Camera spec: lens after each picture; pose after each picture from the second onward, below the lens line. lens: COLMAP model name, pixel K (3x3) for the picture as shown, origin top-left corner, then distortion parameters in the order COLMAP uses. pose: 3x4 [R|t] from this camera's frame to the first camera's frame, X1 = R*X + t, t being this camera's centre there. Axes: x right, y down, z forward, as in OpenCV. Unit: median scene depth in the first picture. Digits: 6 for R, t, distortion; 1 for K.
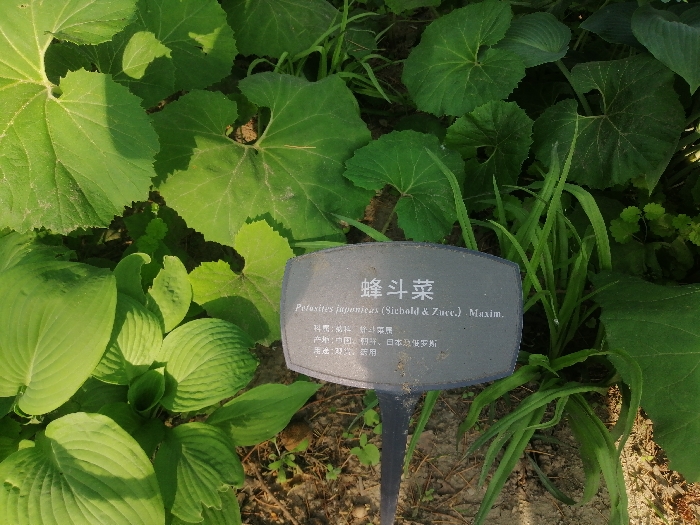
lens RADIAL K [[542.0, 0, 350.0], [0, 542.0, 262.5], [0, 0, 1]] dist [0.001935, -0.008066]
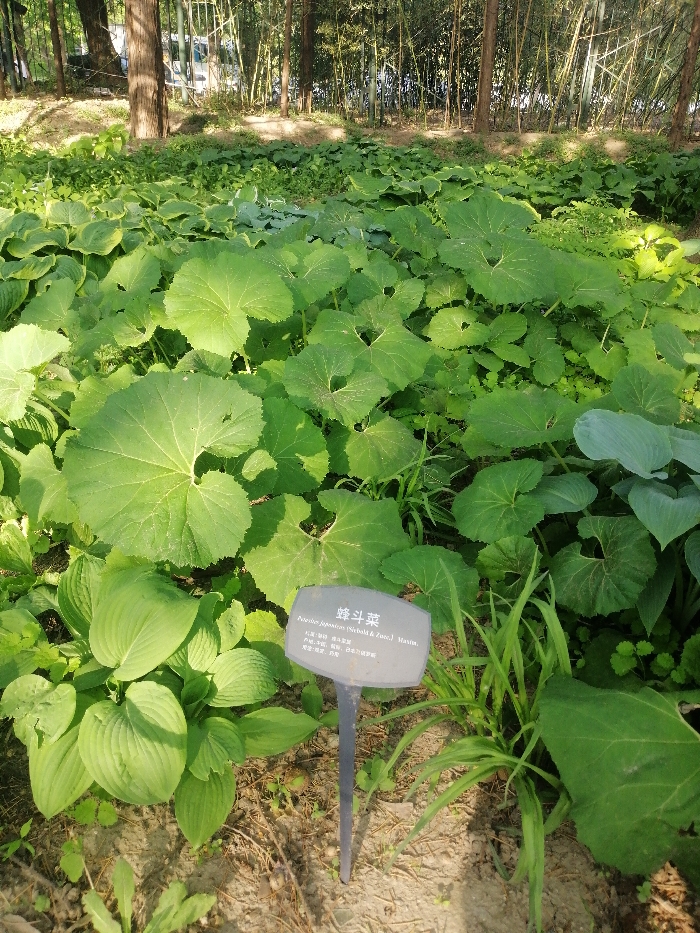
lens RADIAL K [[748.2, 0, 350.0], [0, 748.2, 466.5], [0, 0, 1]] dist [0.134813, -0.204794]
pose [[0.962207, 0.125260, -0.241802, 0.346050], [-0.206268, 0.914965, -0.346831, 0.265480], [0.177796, 0.383599, 0.906223, -0.779093]]
